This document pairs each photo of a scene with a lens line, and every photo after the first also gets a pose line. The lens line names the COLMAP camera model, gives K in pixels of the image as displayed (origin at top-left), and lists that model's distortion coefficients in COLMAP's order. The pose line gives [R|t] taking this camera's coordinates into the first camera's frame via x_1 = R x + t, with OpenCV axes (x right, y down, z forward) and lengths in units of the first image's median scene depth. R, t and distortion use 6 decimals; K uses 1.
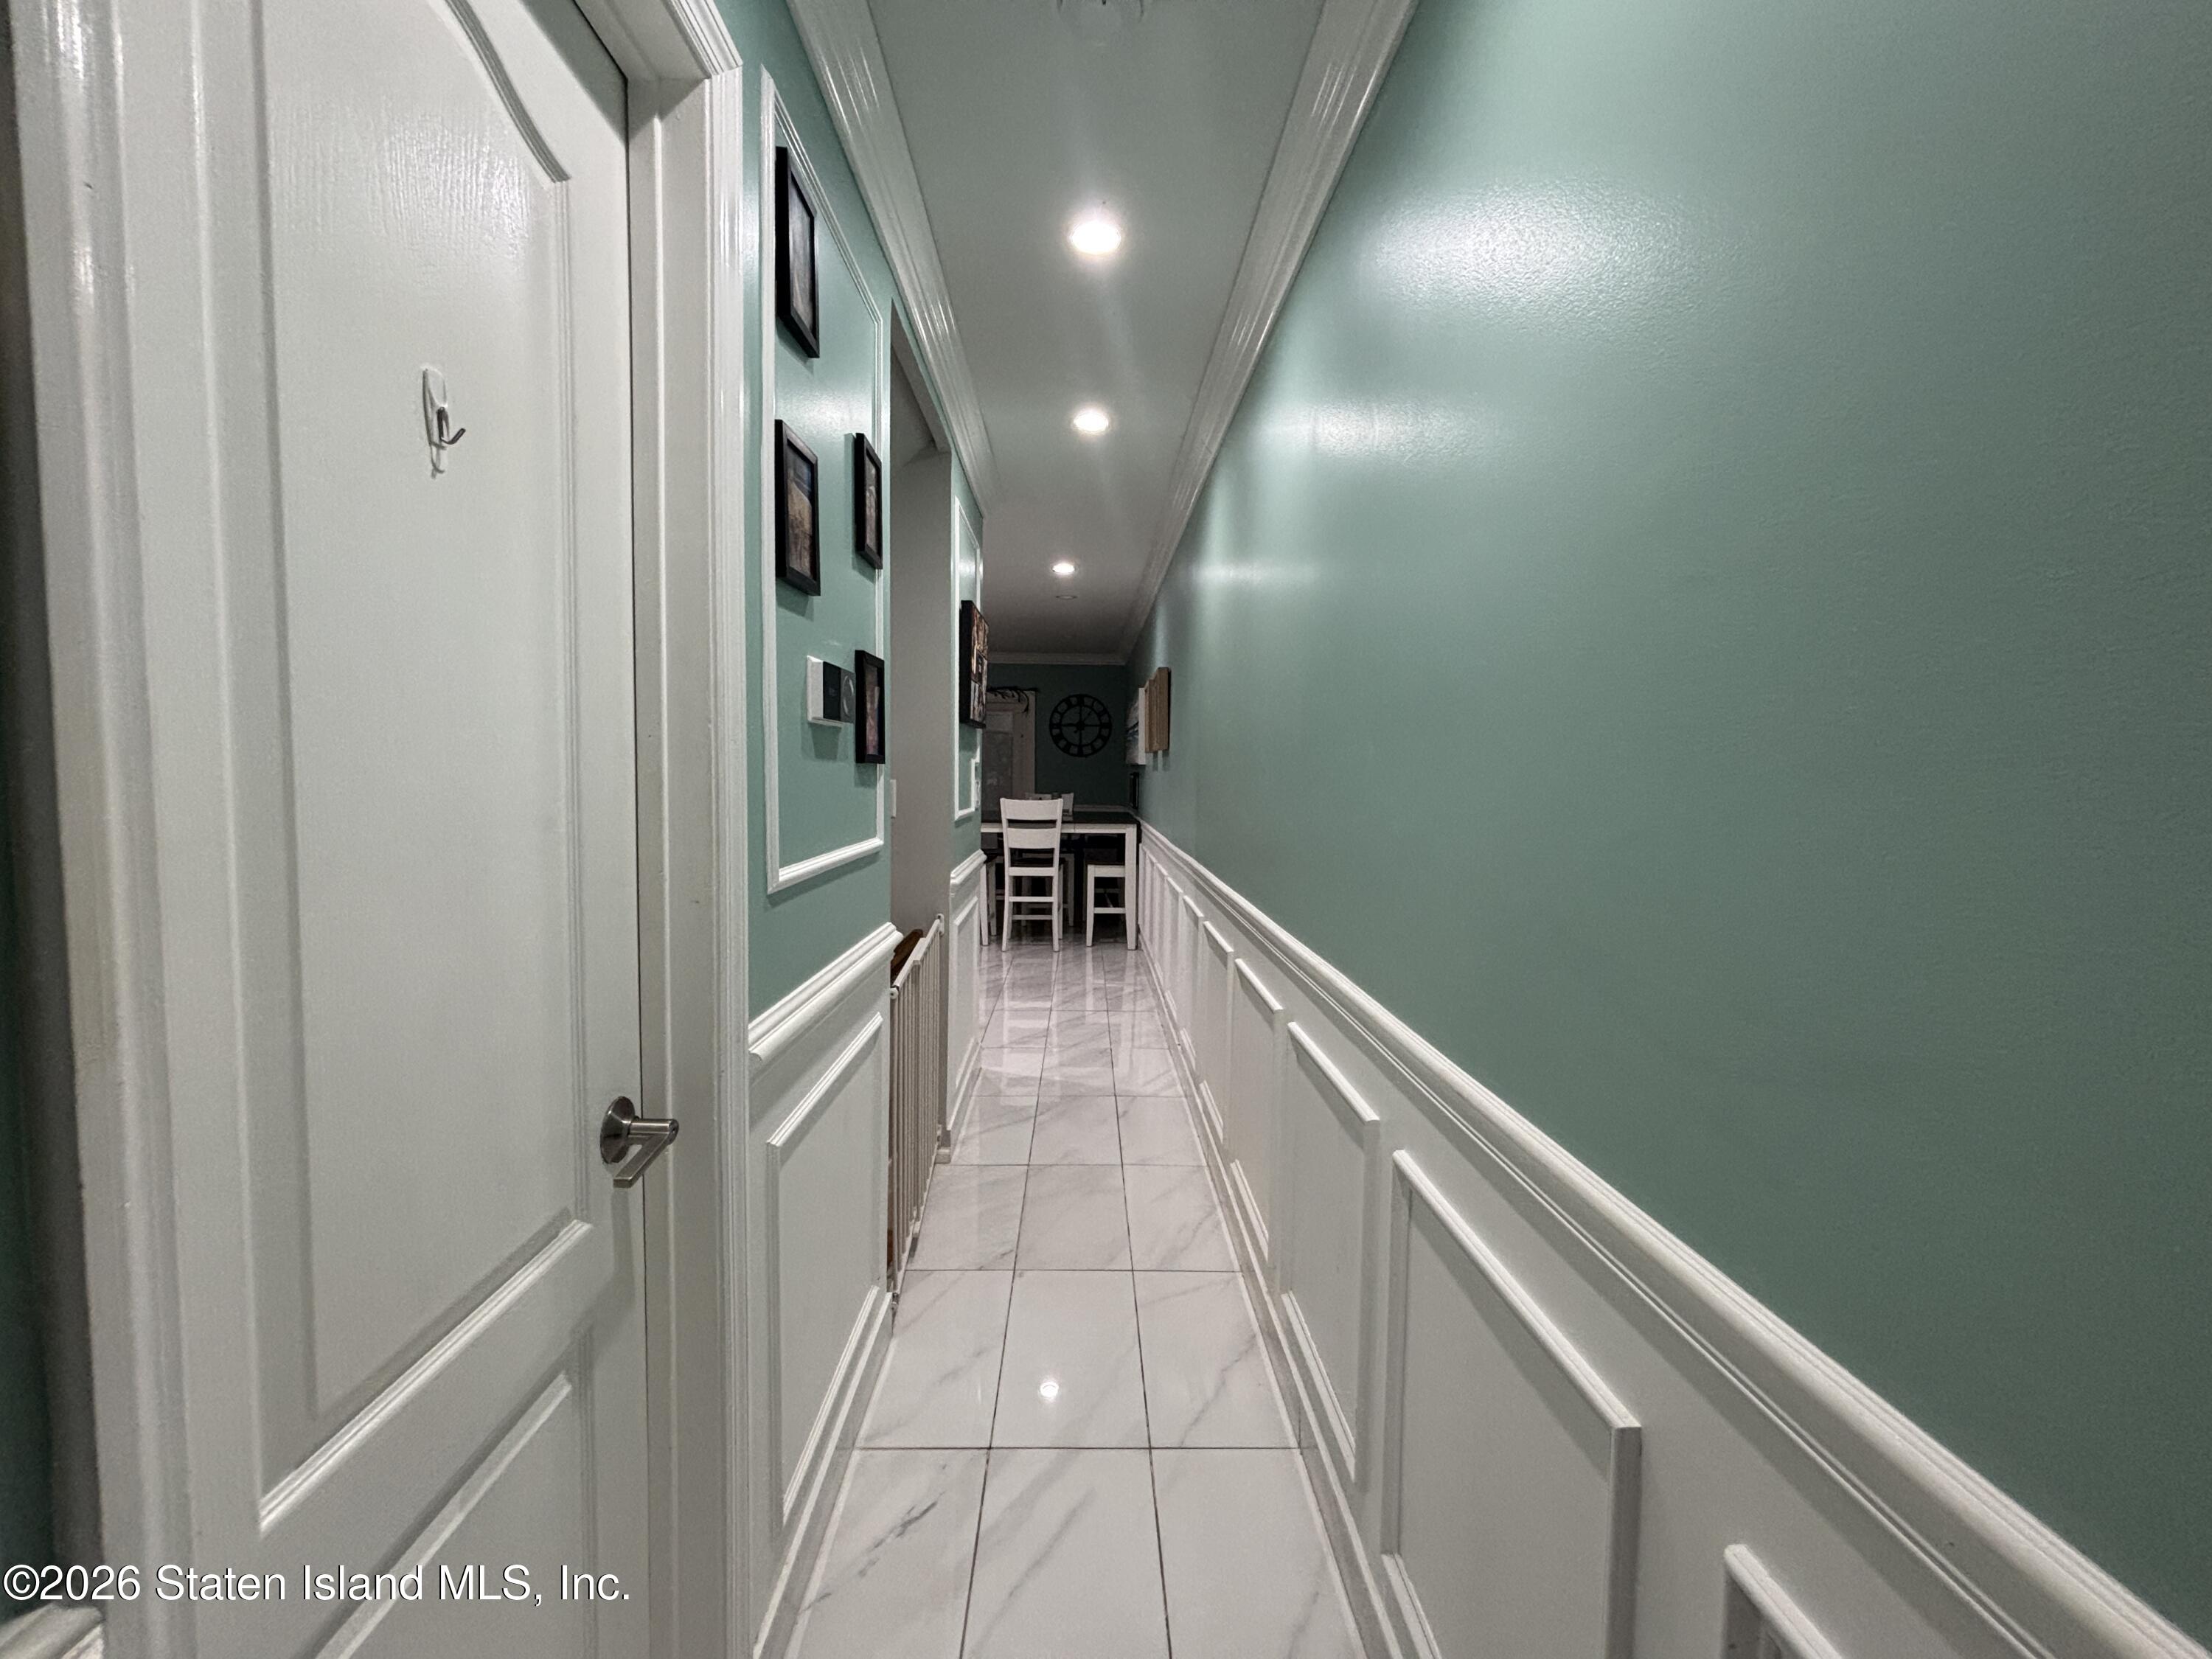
lens RADIAL K [[892.6, 0, 1098.5], [0, 892.6, 827.5], [0, 0, 1]] dist [0.002178, 0.000140]
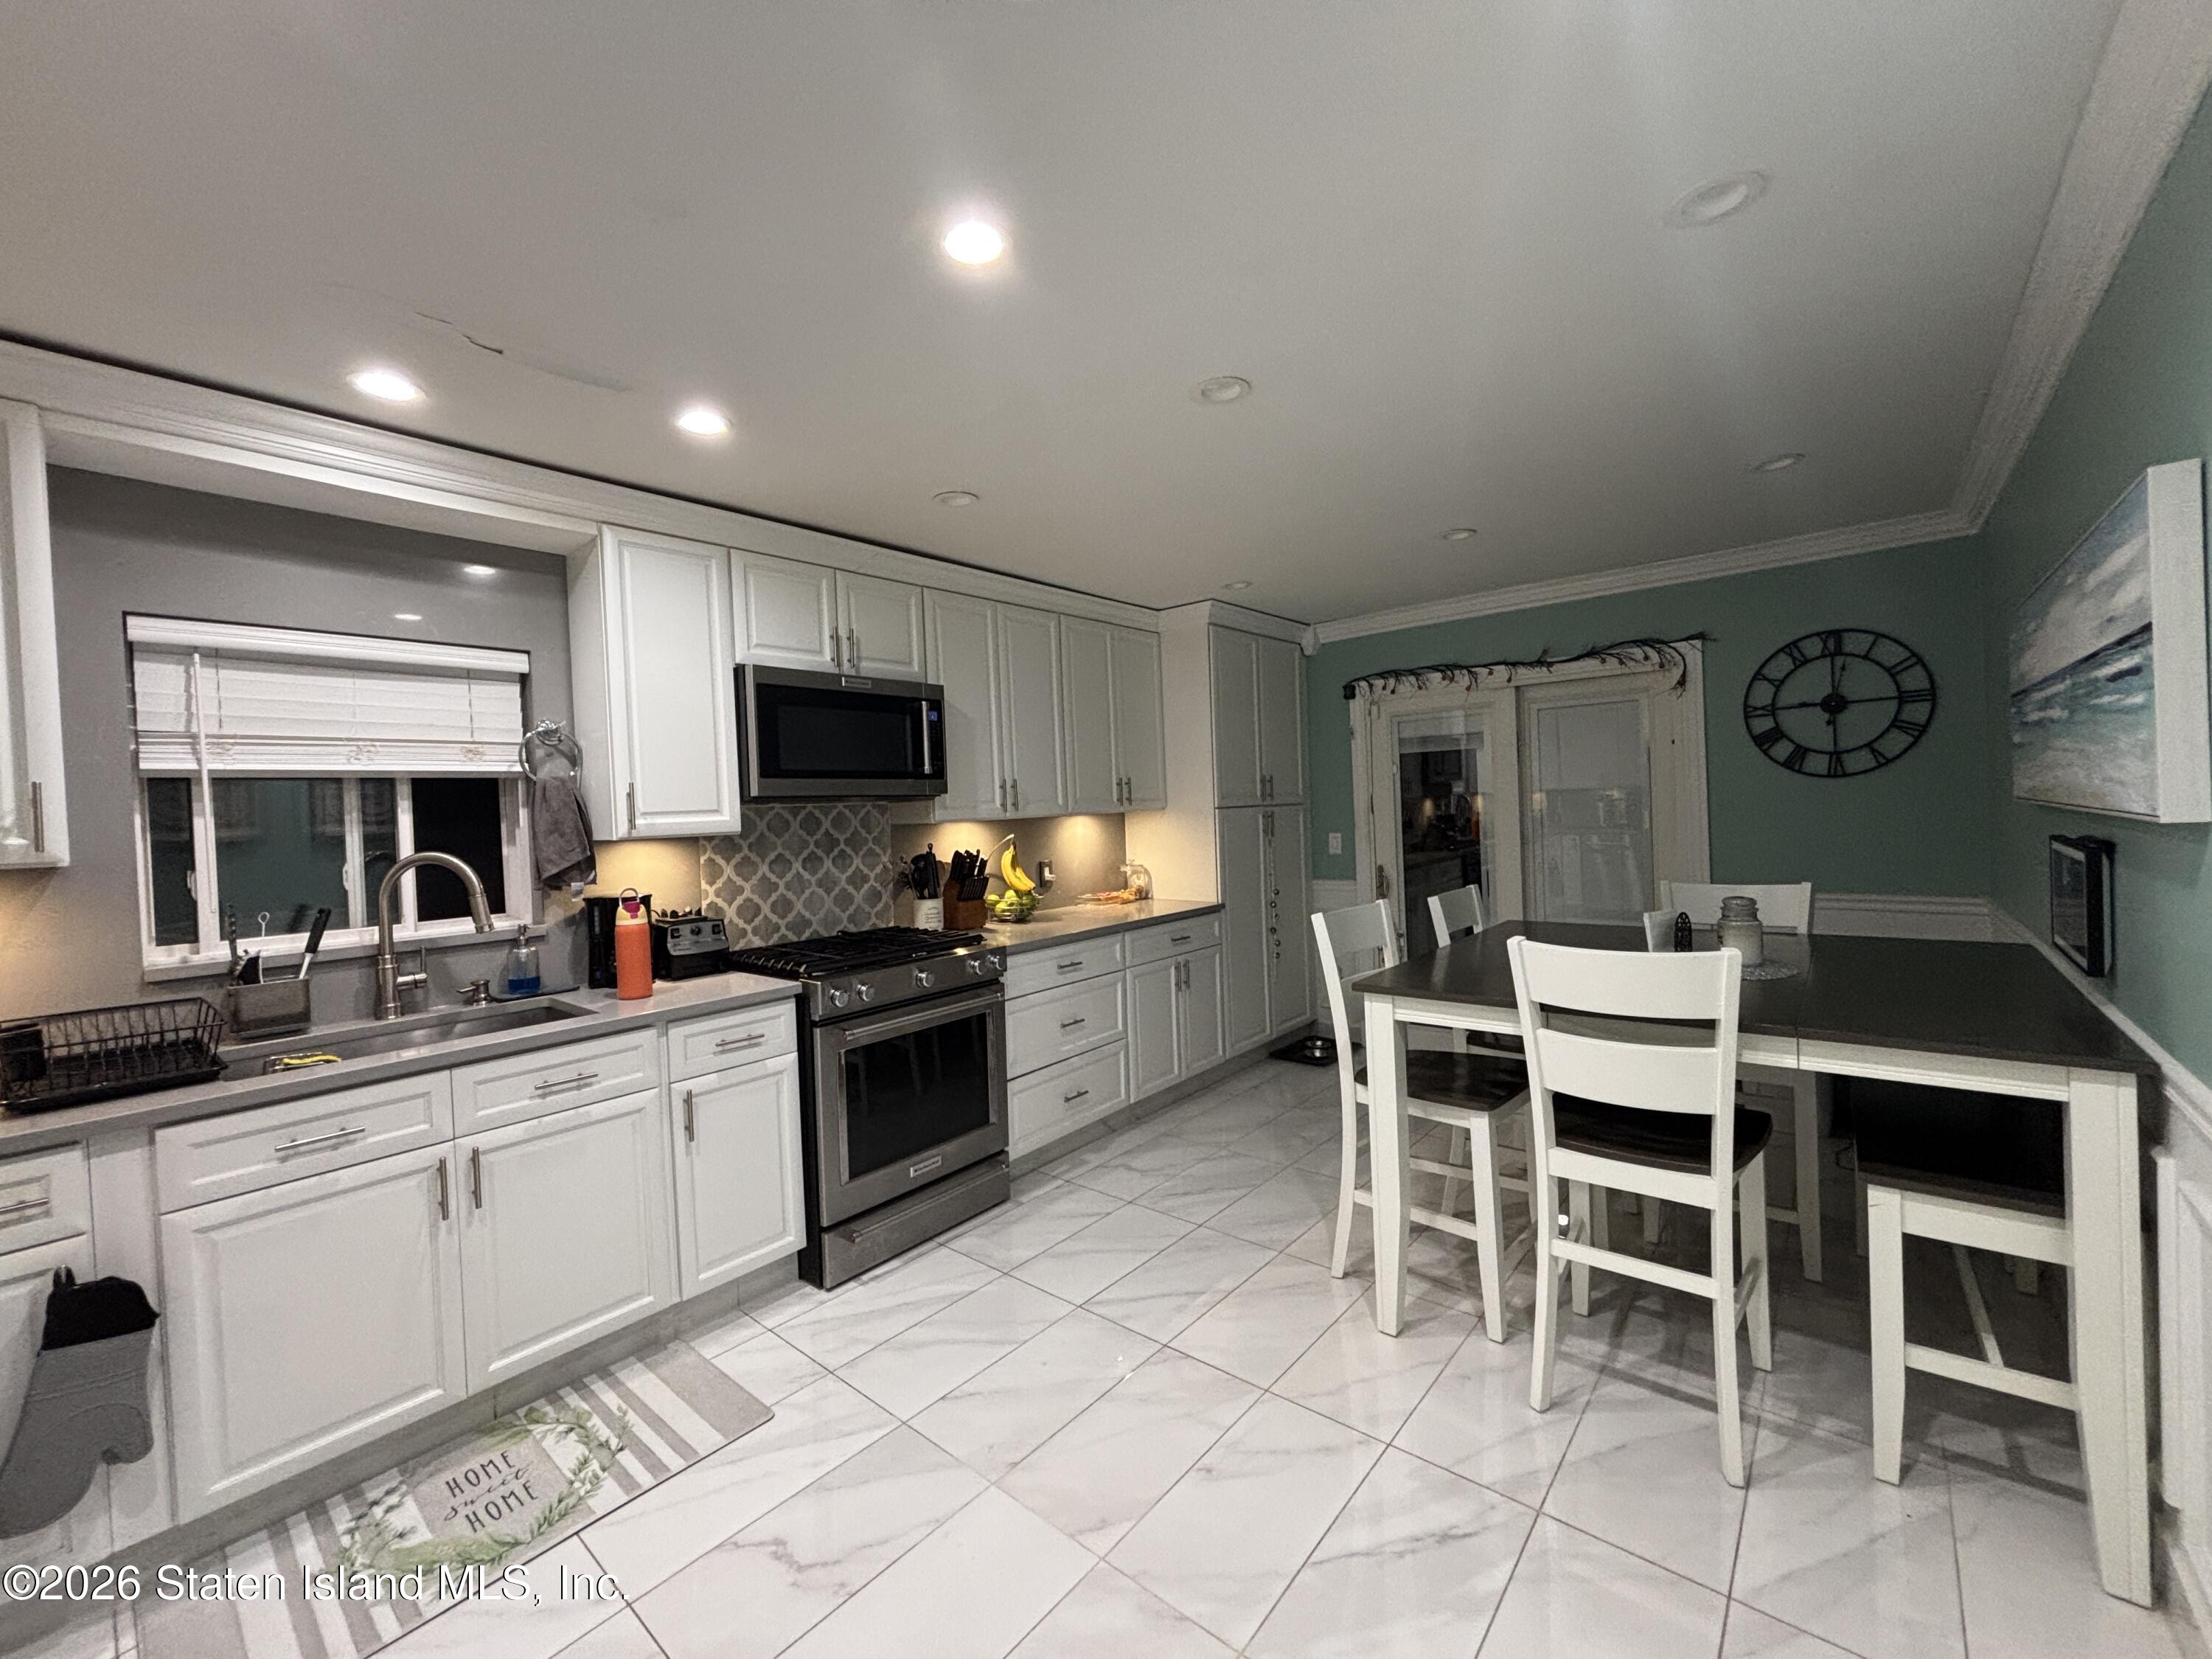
lens RADIAL K [[892.6, 0, 1102.5], [0, 892.6, 826.3], [0, 0, 1]] dist [0.002178, 0.000140]
pose [[0.749545, -0.031969, -0.661181, -0.003151], [0.009130, 0.999237, -0.037964, -0.060439], [0.661891, 0.022419, 0.749265, 0.631006]]
